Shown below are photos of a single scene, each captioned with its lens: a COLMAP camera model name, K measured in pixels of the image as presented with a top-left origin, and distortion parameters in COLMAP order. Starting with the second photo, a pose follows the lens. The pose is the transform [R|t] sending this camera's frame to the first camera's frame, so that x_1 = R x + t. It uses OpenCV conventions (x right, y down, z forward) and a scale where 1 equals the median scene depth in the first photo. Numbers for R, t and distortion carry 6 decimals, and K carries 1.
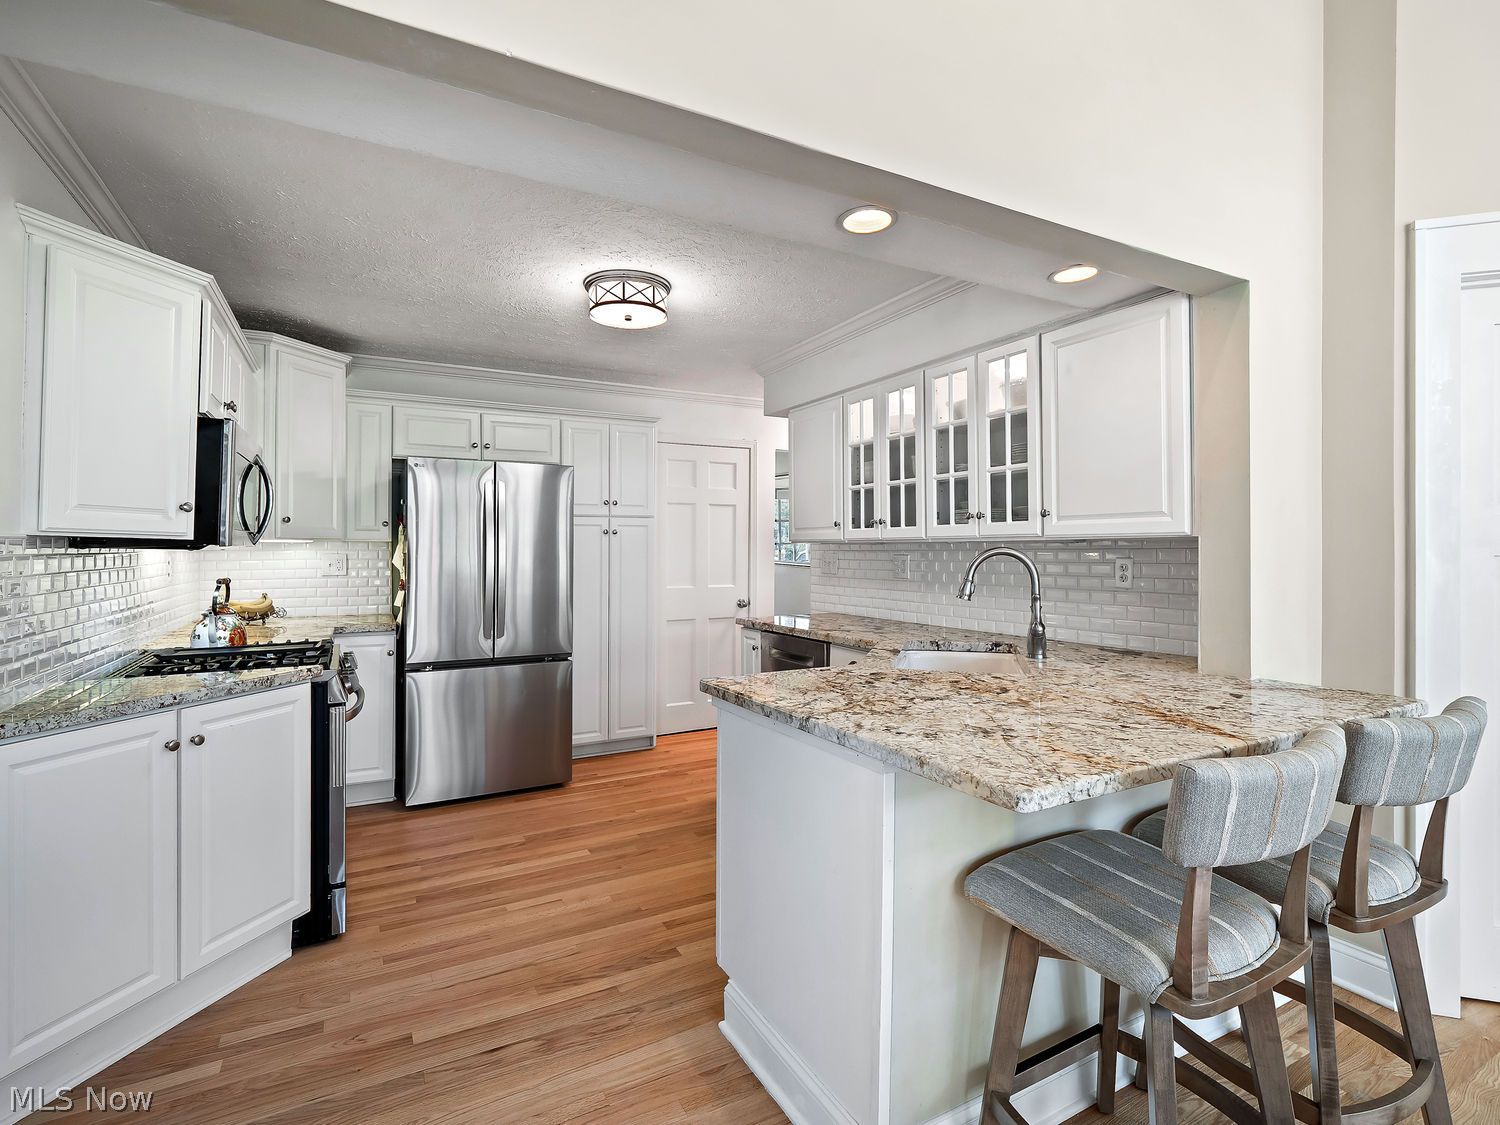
lens RADIAL K [[737.8, 0, 751.9], [0, 737.8, 547.3], [0, 0, 1]] dist [0.001114, -0.000562]
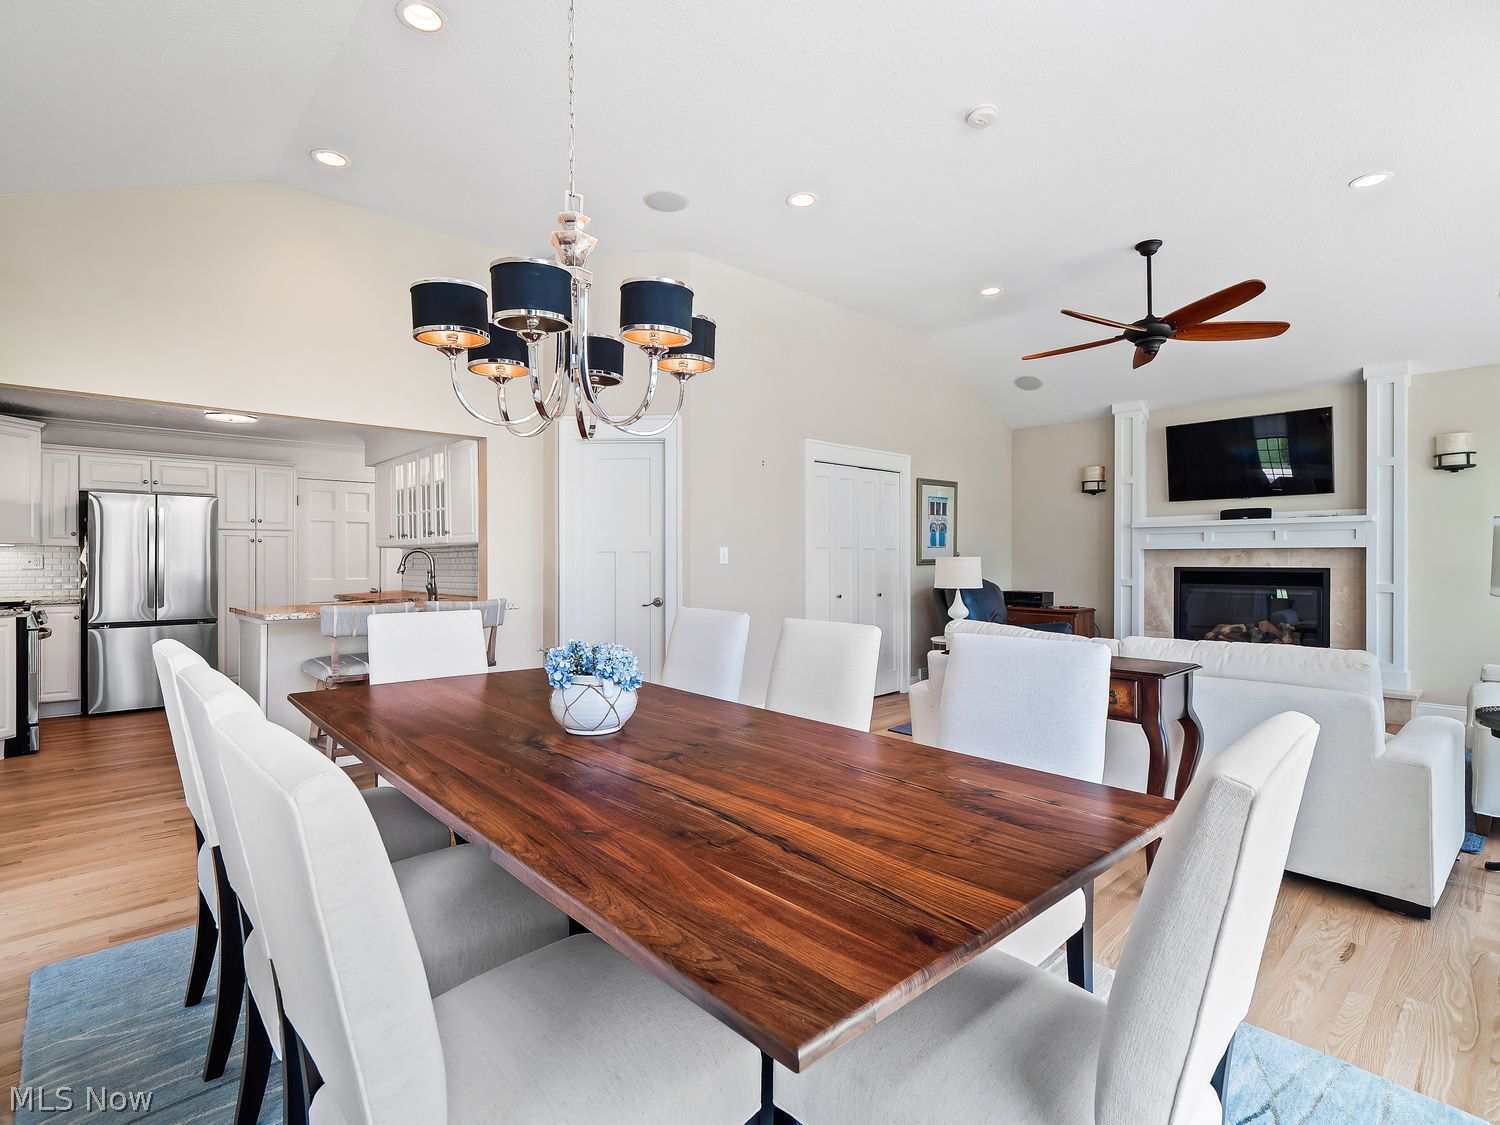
lens RADIAL K [[737.9, 0, 753.2], [0, 737.9, 567.1], [0, 0, 1]] dist [-0.004011, 0.001501]
pose [[0.968385, -0.001571, 0.249454, 0.627841], [-0.001211, 0.999939, 0.011000, 0.023800], [-0.249456, -0.010954, 0.968324, -1.066454]]
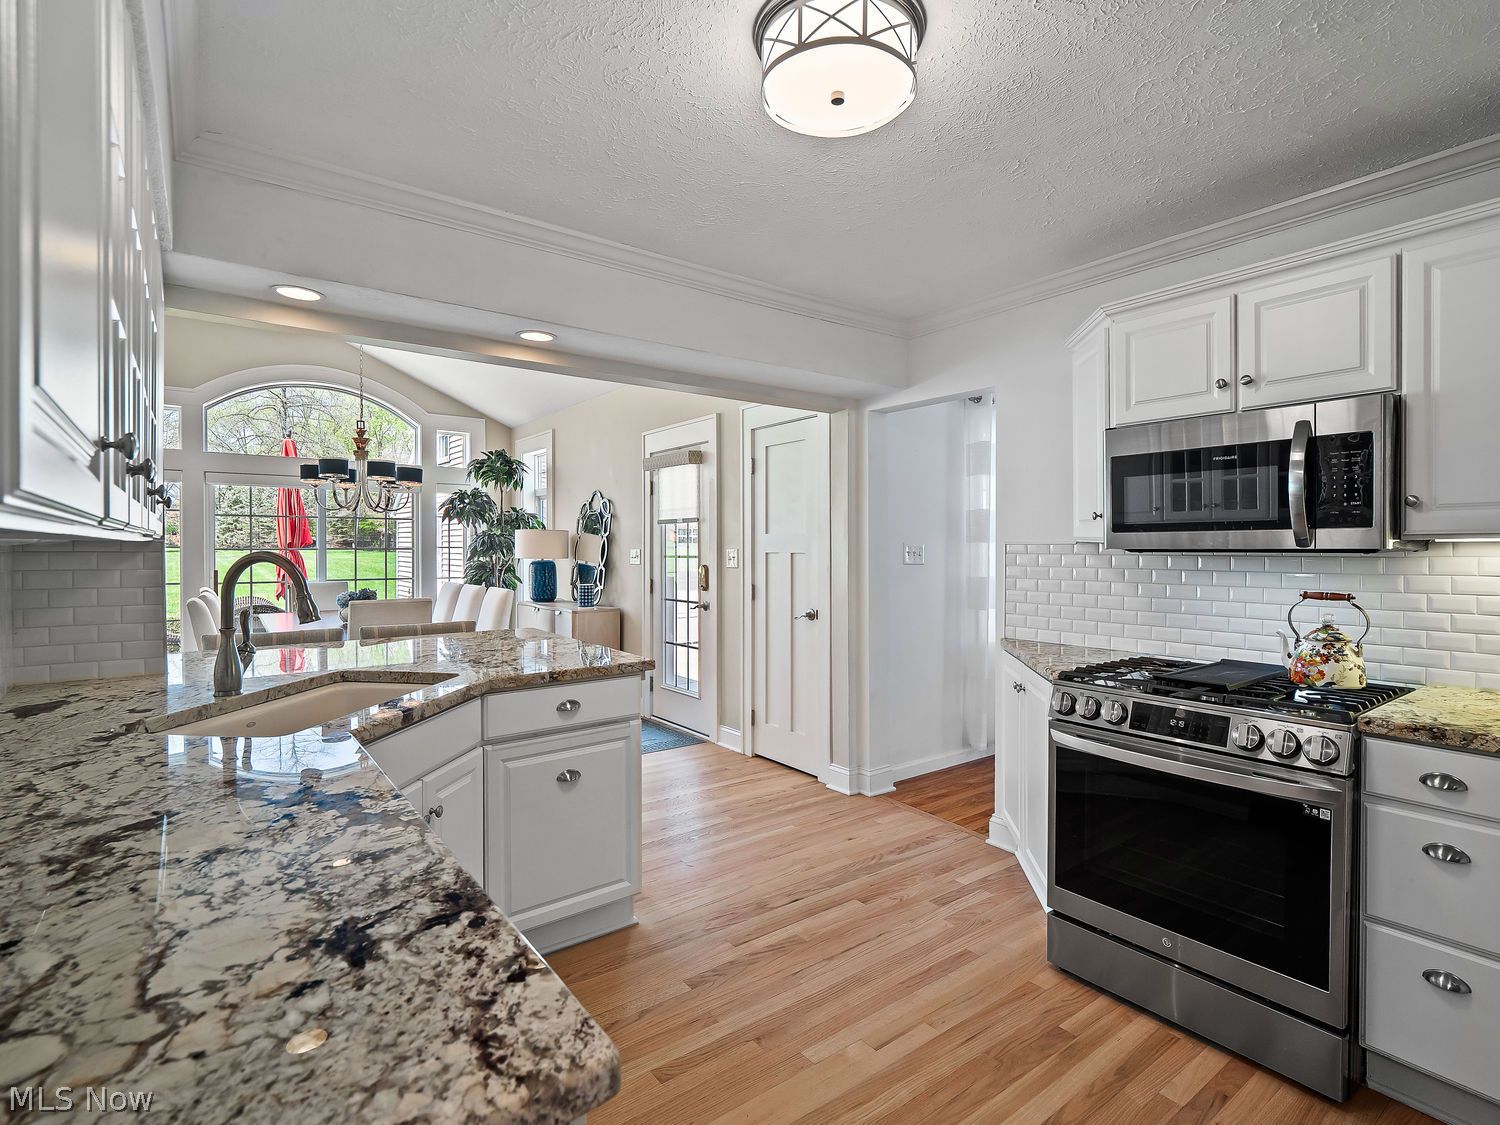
lens RADIAL K [[737.8, 0, 751.9], [0, 737.8, 547.3], [0, 0, 1]] dist [0.001114, -0.000562]
pose [[-0.988453, 0.003547, -0.151488, -0.031623], [0.003608, 0.999993, -0.000128, -0.004098], [0.151487, -0.000673, -0.988459, 1.554552]]
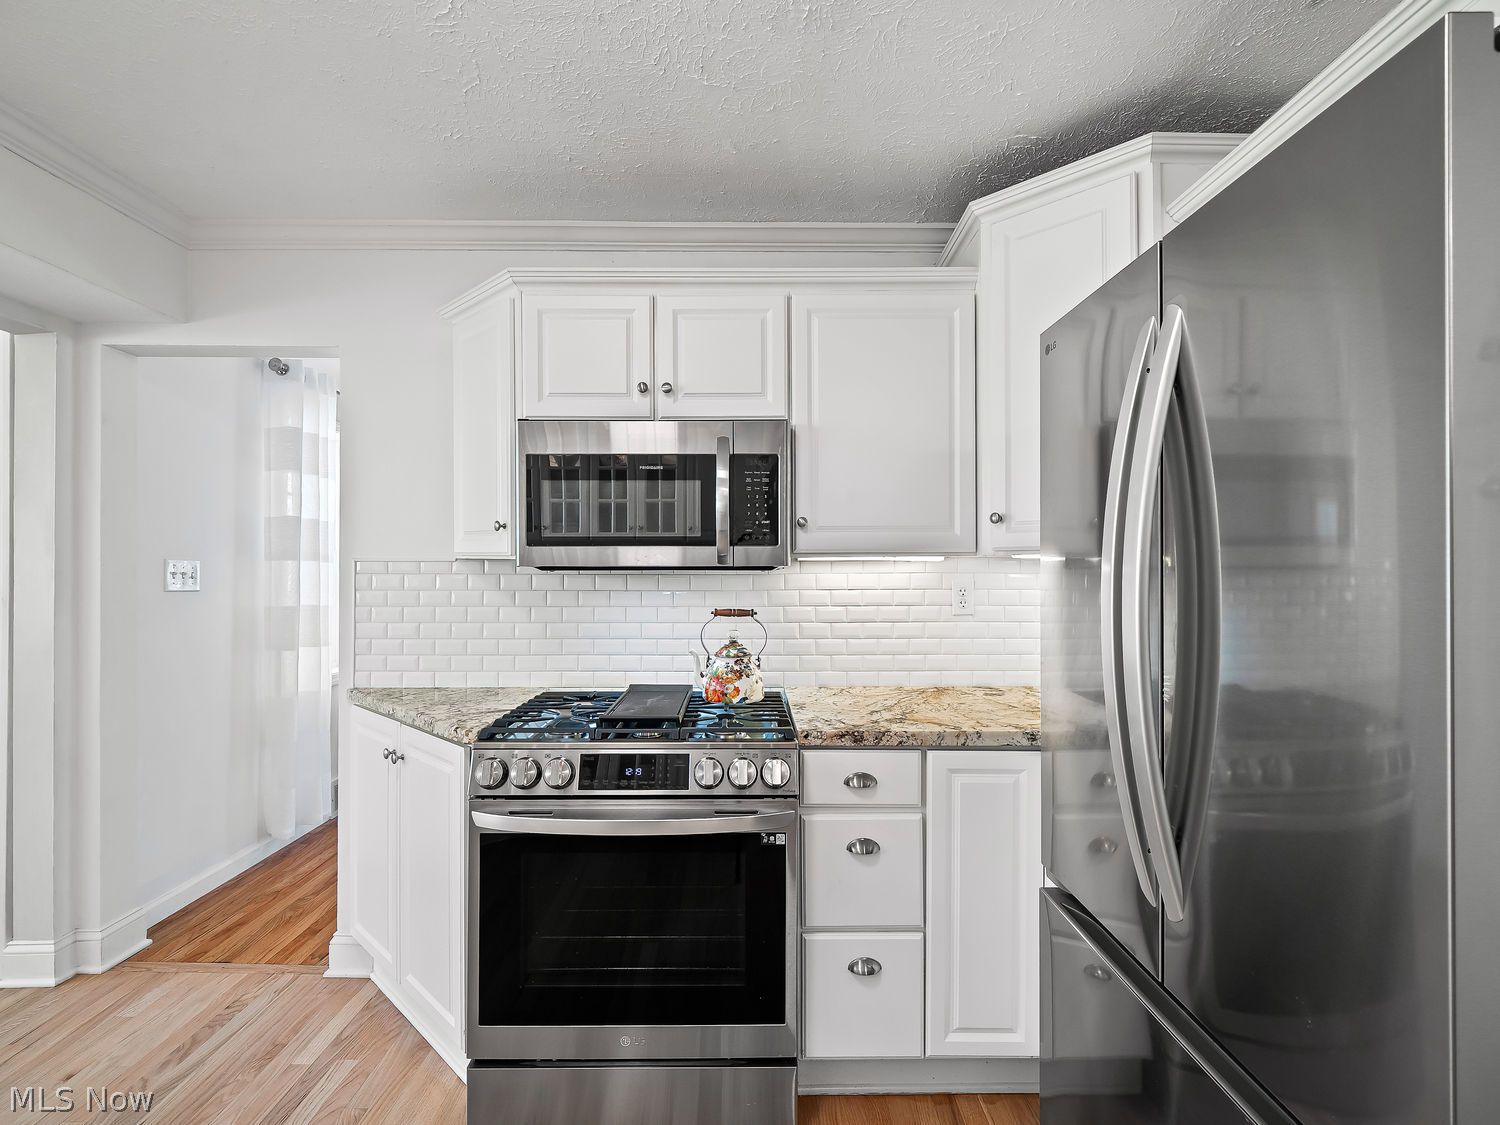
lens RADIAL K [[725.6, 0, 750.0], [0, 725.6, 562.5], [0, 0, 1]] dist [-0.001455, -0.001275]
pose [[-0.462572, -0.006975, -0.886555, -0.062885], [0.001533, 0.999961, -0.008667, 0.001825], [0.886581, -0.005369, -0.462543, 1.281184]]
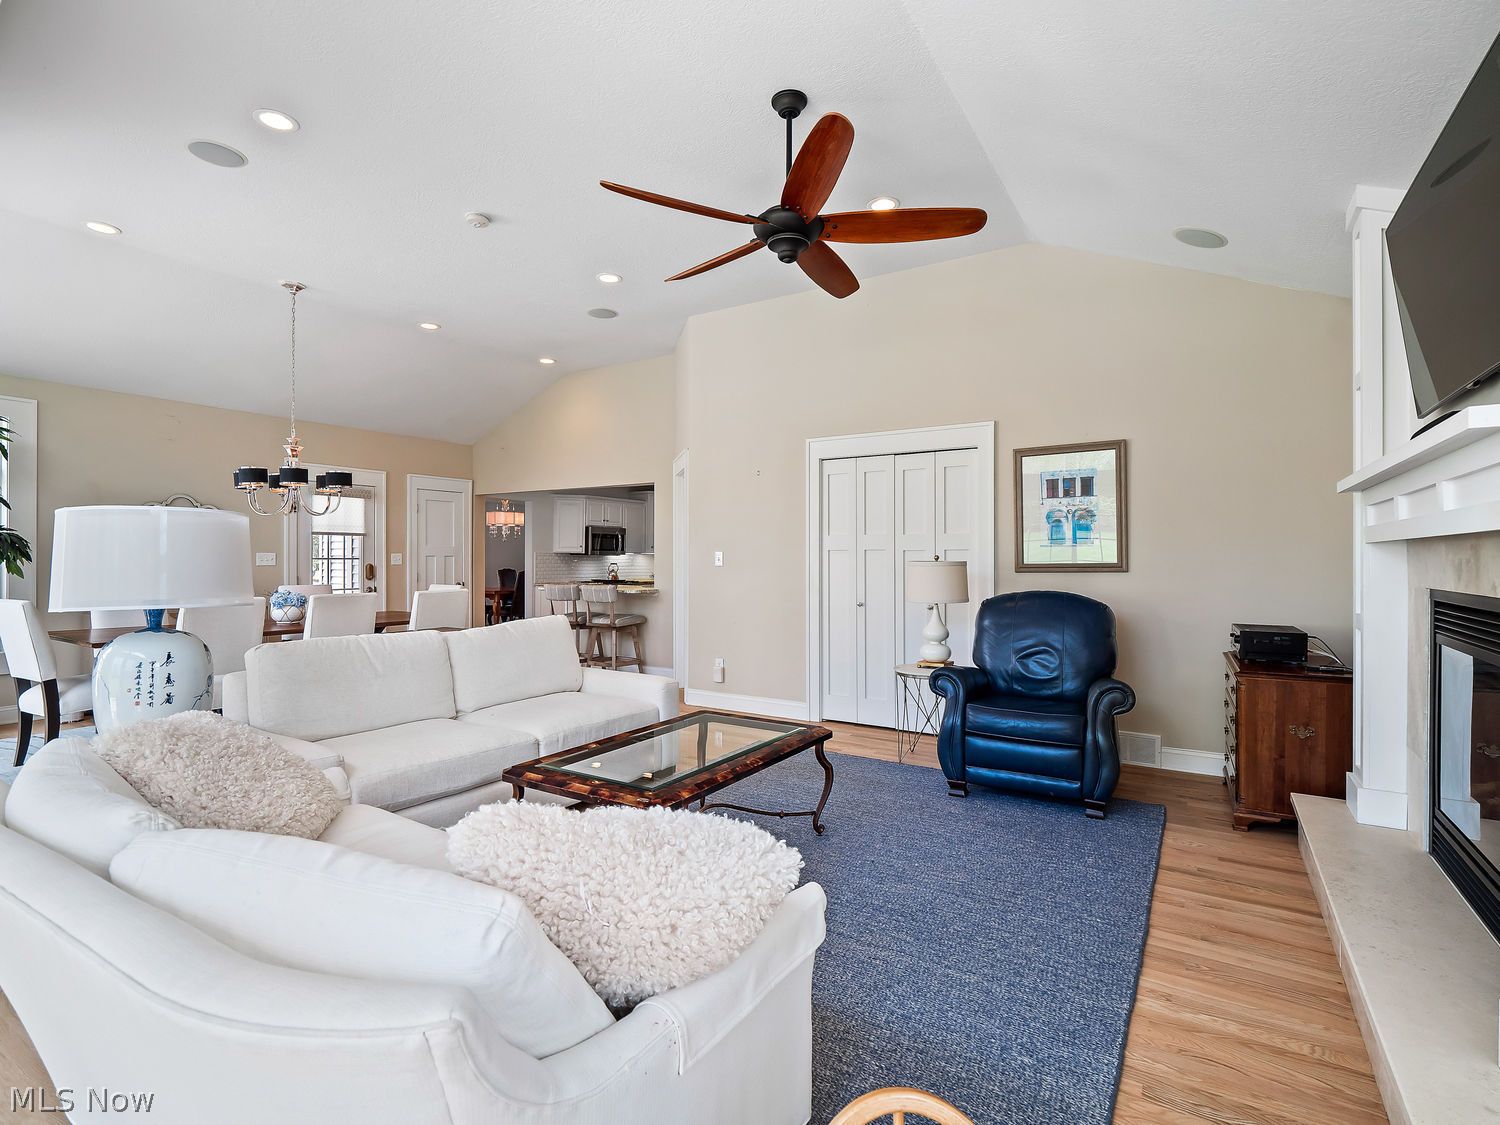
lens RADIAL K [[737.8, 0, 751.9], [0, 737.8, 547.3], [0, 0, 1]] dist [0.001114, -0.000562]
pose [[0.504136, -0.013353, -0.863521, 2.848027], [-0.003293, 0.999843, -0.017384, 0.018969], [0.863618, 0.011607, 0.504013, -0.288902]]
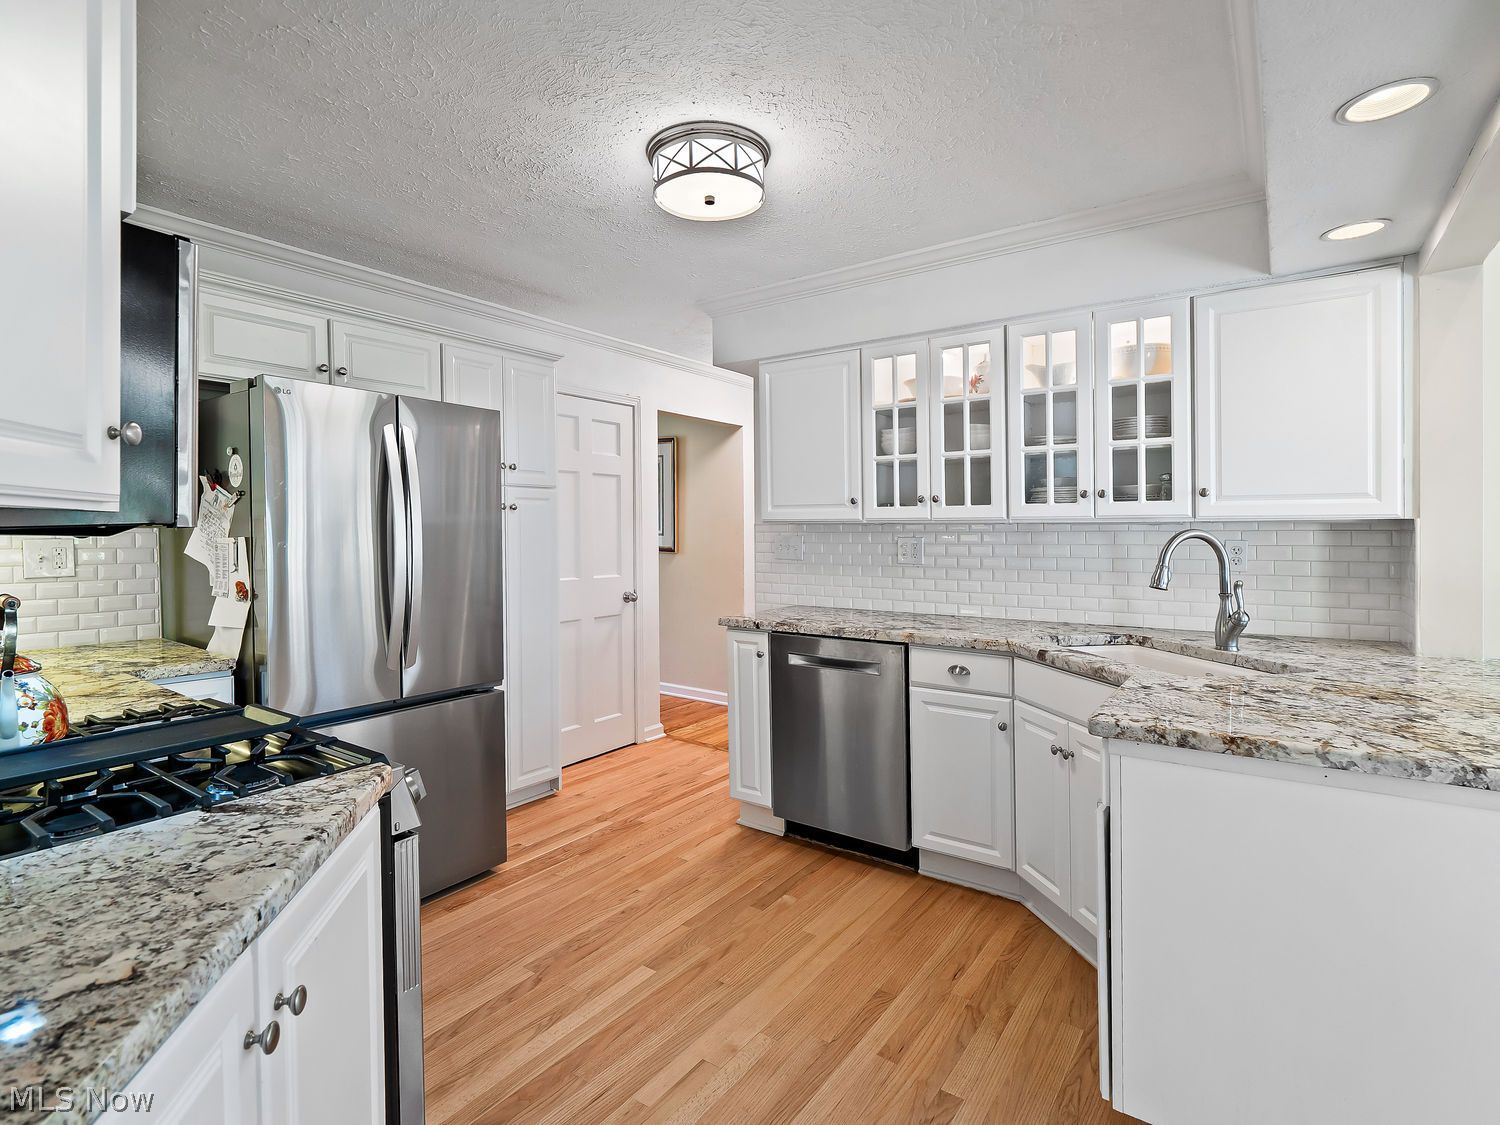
lens RADIAL K [[758.0, 0, 738.0], [0, 758.0, 546.3], [0, 0, 1]] dist [-0.002738, -0.000892]
pose [[0.899406, -0.008316, 0.437035, -0.480321], [-0.002485, 0.999706, 0.024137, -0.000835], [-0.437107, -0.022795, 0.899121, 0.353500]]
